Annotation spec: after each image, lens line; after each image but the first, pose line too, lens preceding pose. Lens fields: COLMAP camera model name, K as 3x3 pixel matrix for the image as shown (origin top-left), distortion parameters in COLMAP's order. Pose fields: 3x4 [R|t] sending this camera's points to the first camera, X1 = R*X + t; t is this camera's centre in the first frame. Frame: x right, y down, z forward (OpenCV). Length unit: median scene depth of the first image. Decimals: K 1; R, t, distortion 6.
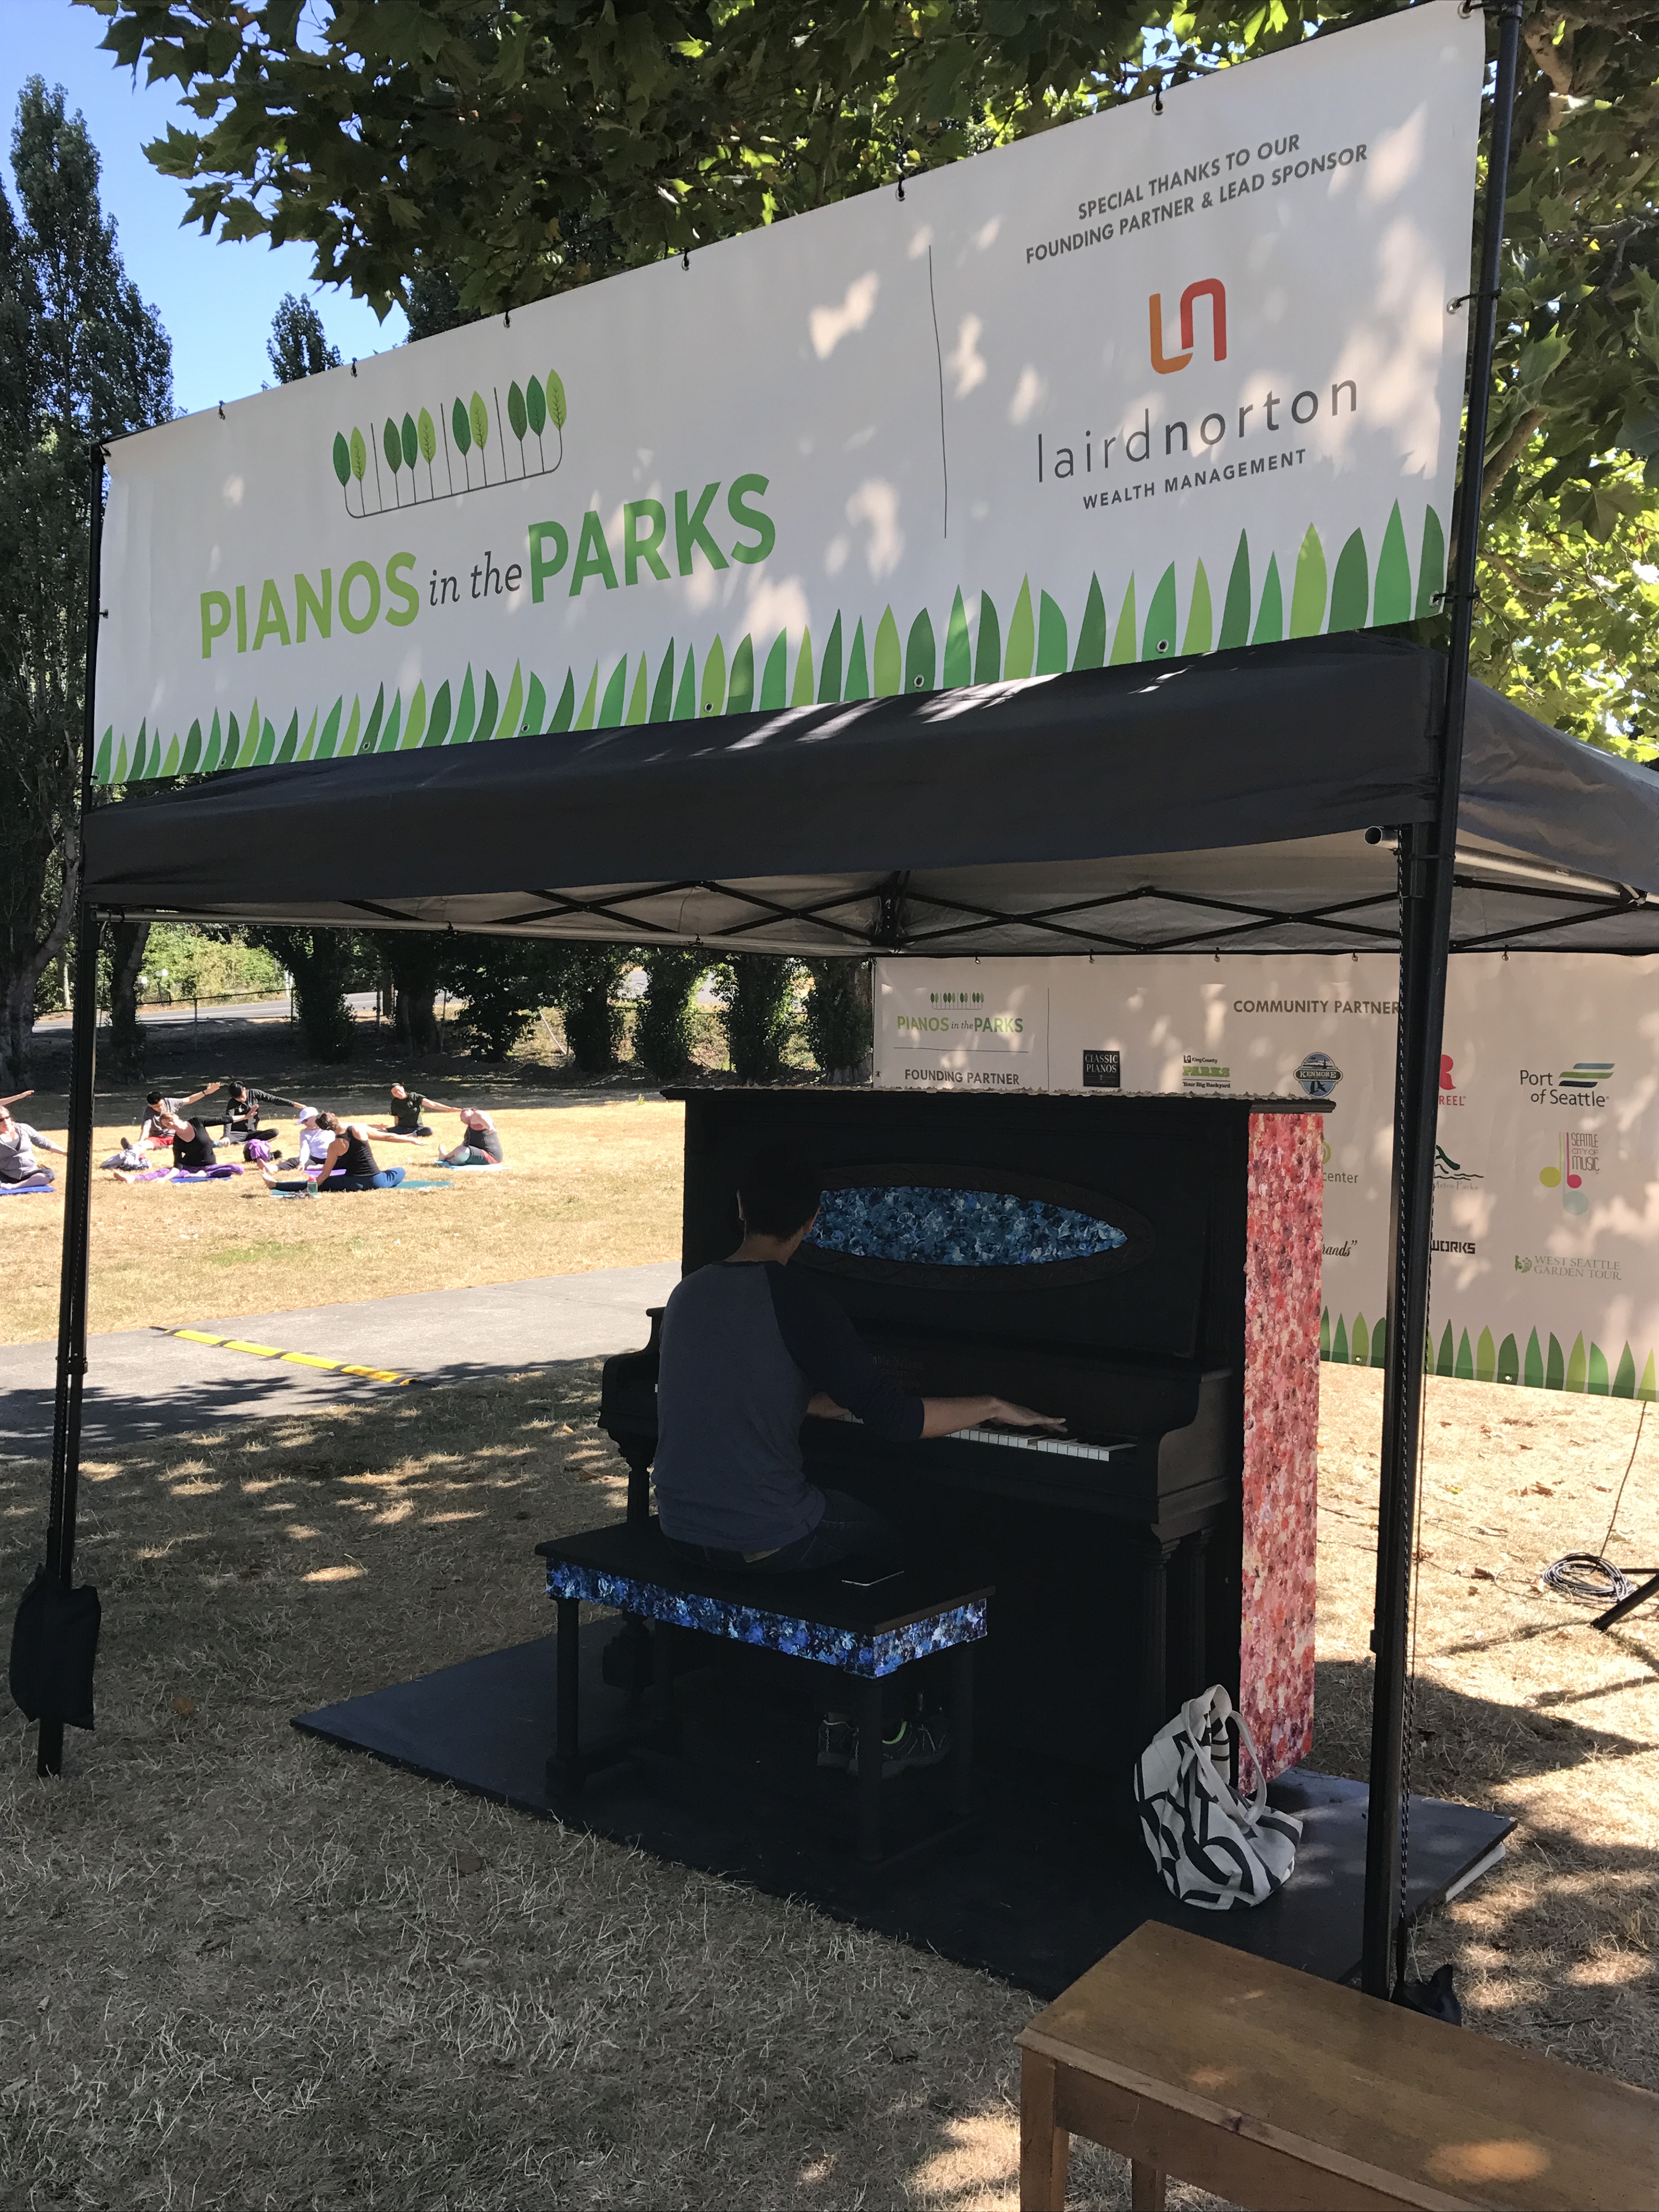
lens RADIAL K [[1887.2, 0, 829.5], [0, 1887.2, 1106.0], [0, 0, 1]] dist [0.126922, -0.433571]
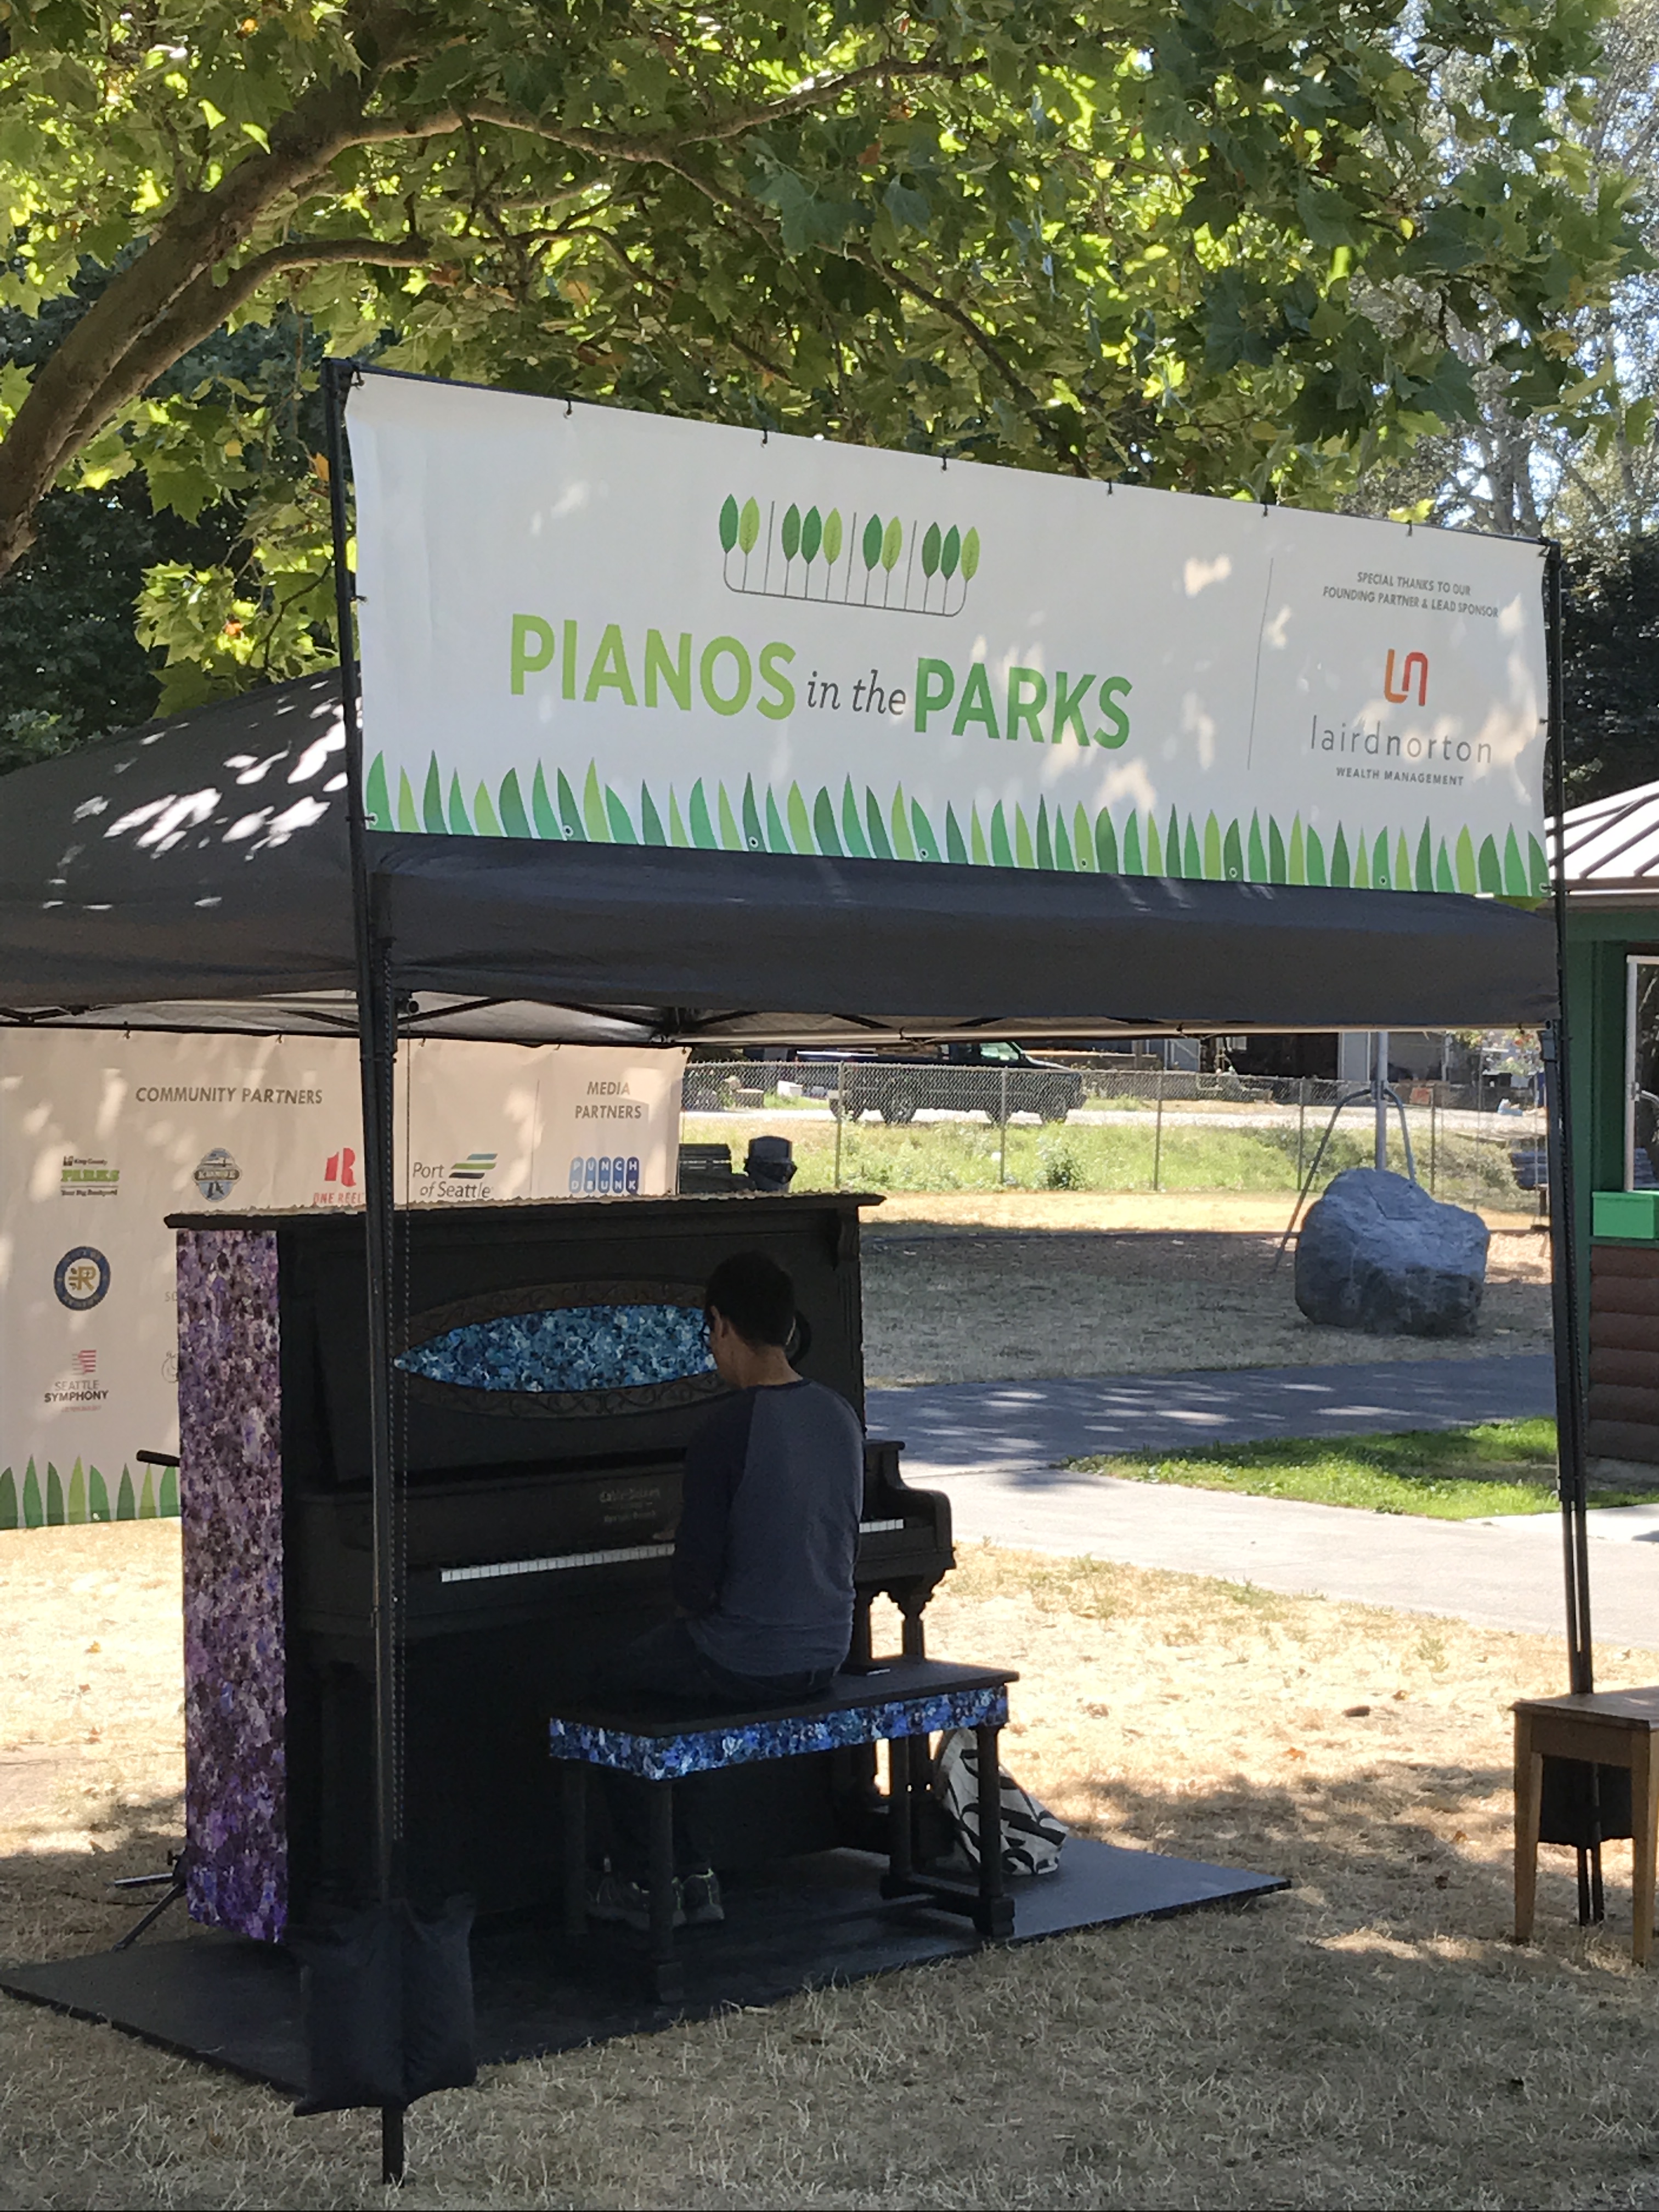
lens RADIAL K [[3940.4, 0, 829.5], [0, 3940.4, 1106.0], [0, 0, 1]] dist [0.123579, -0.034642]
pose [[0.183858, -0.013557, 0.982859, -1.987114], [0.036744, 0.999301, 0.006910, -0.069752], [-0.982266, 0.034844, 0.184228, 0.582262]]
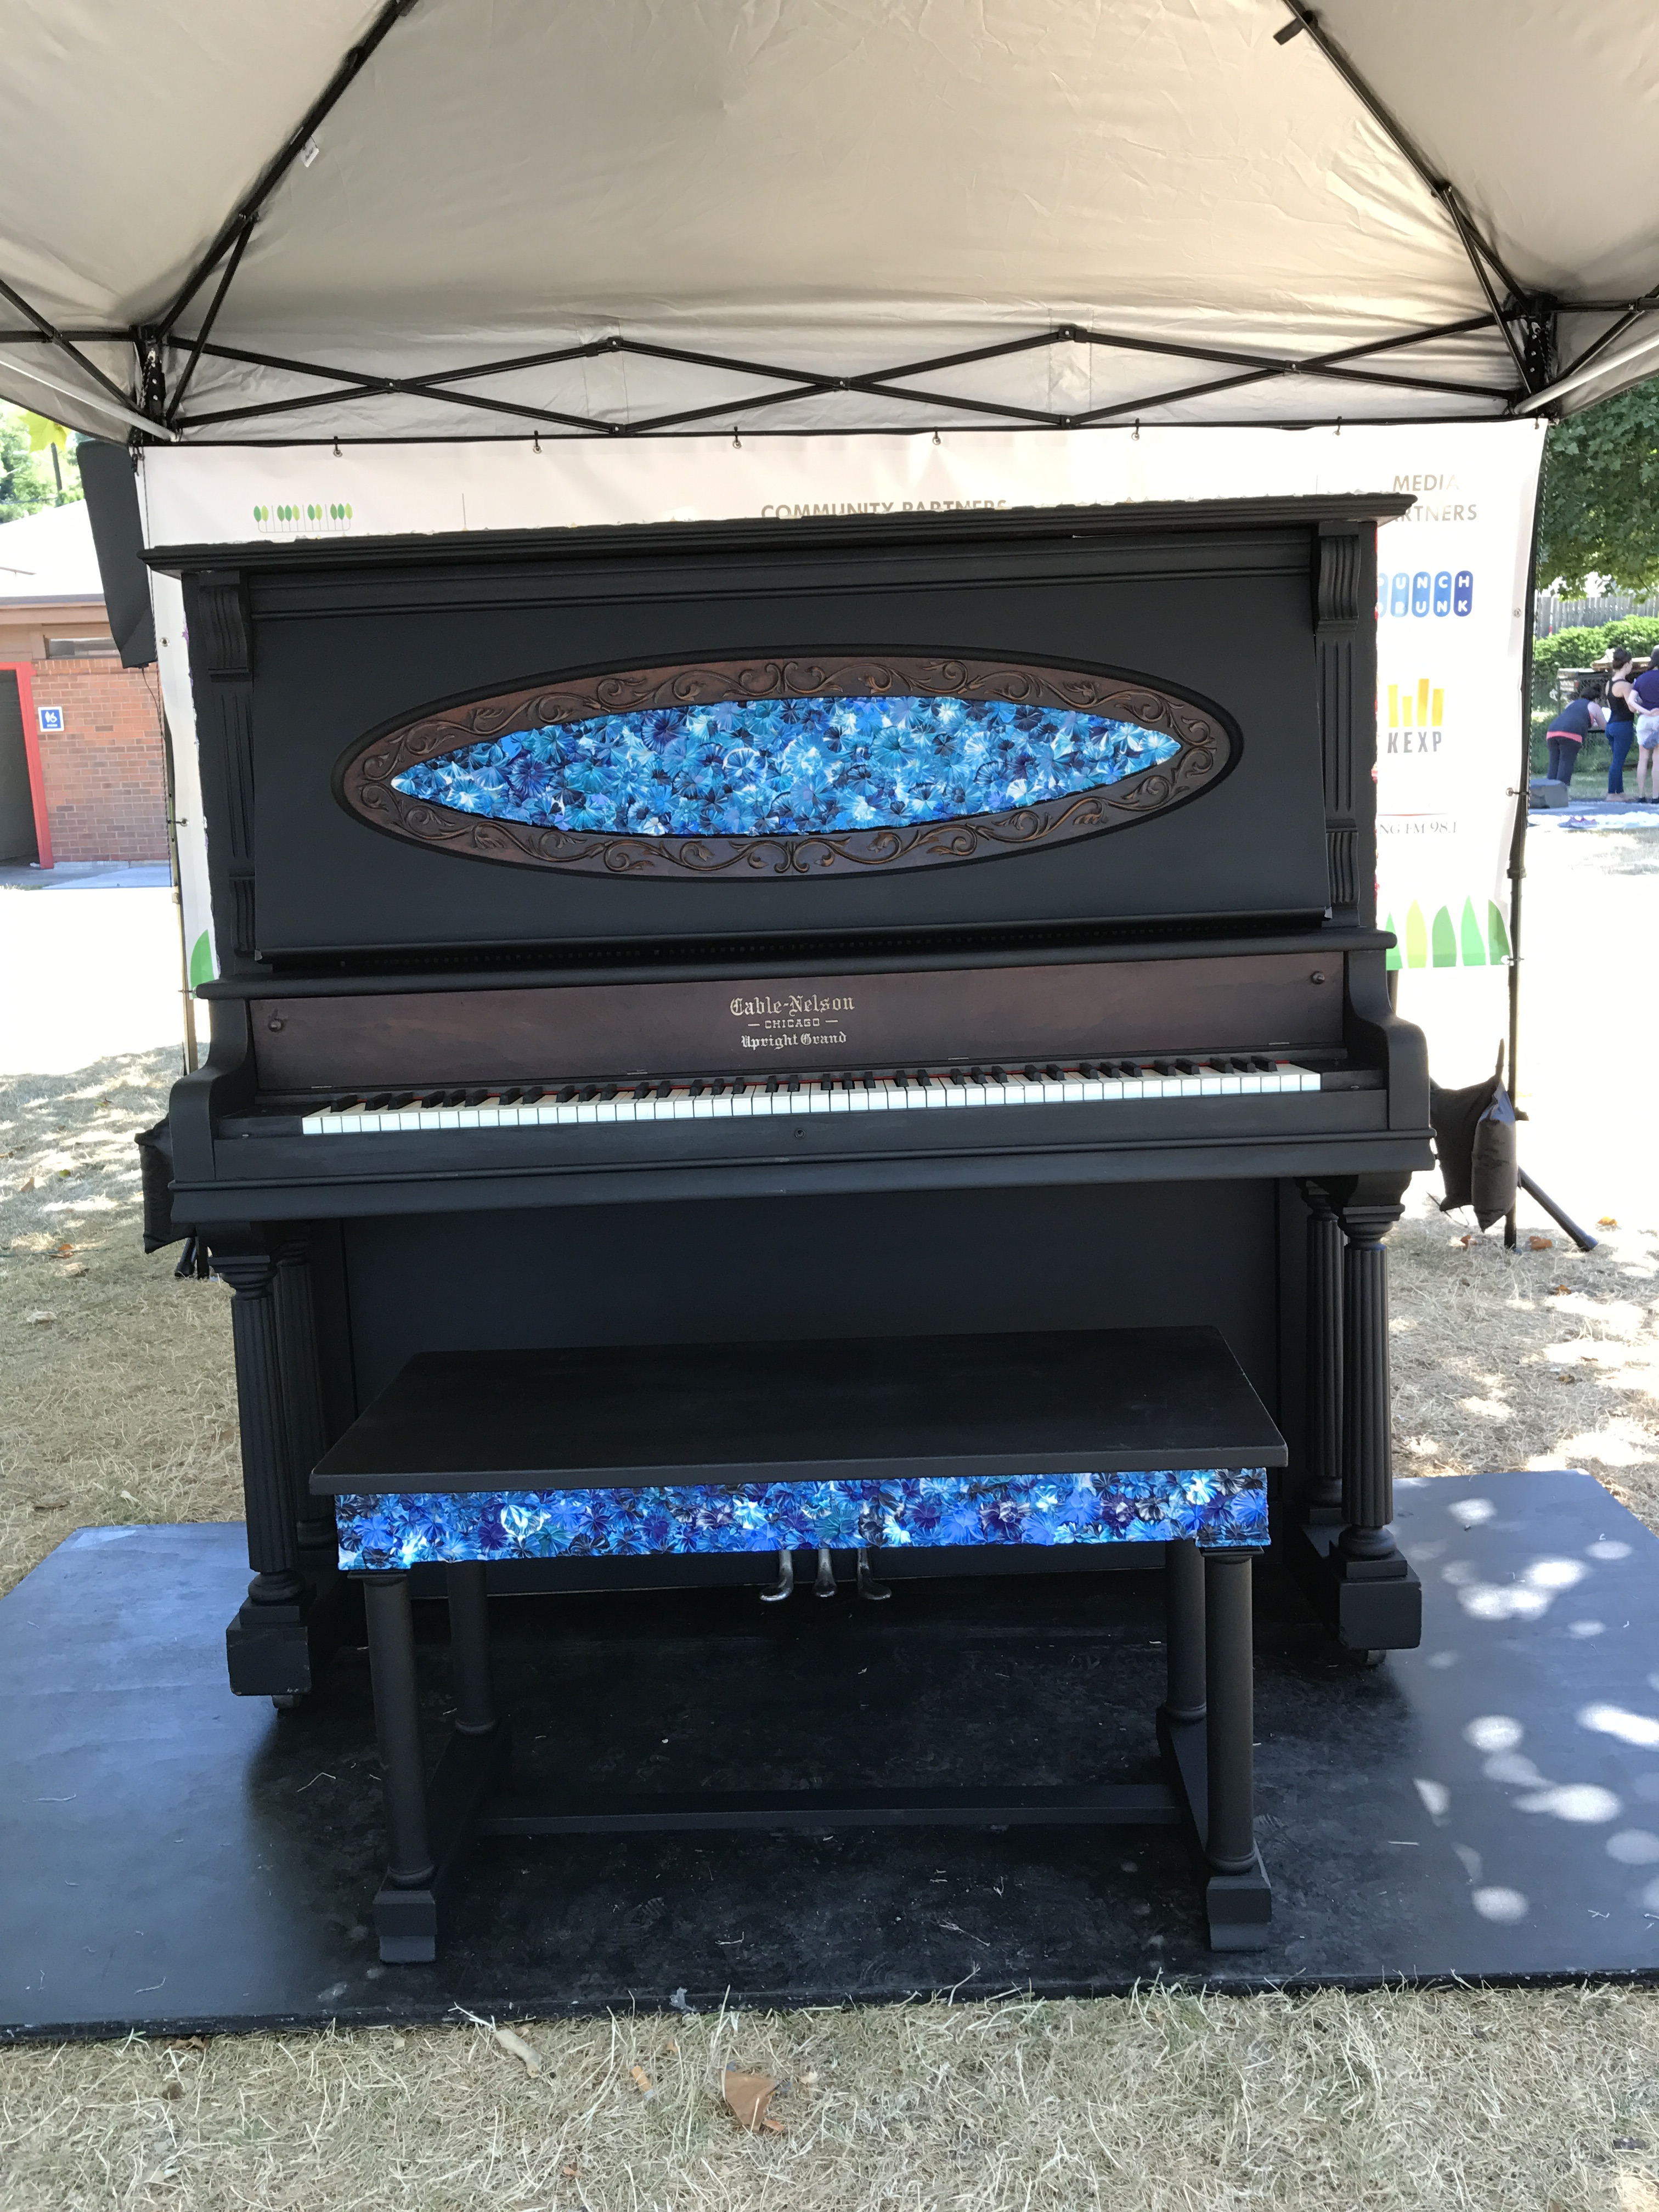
lens RADIAL K [[1756.6, 0, 808.9], [0, 1756.6, 1117.9], [0, 0, 1]] dist [0.119683, -0.200277]
pose [[0.791294, -0.153444, 0.591869, -0.302808], [0.061758, 0.983106, 0.172306, 0.083636], [-0.608309, -0.099792, 0.787402, 0.618624]]
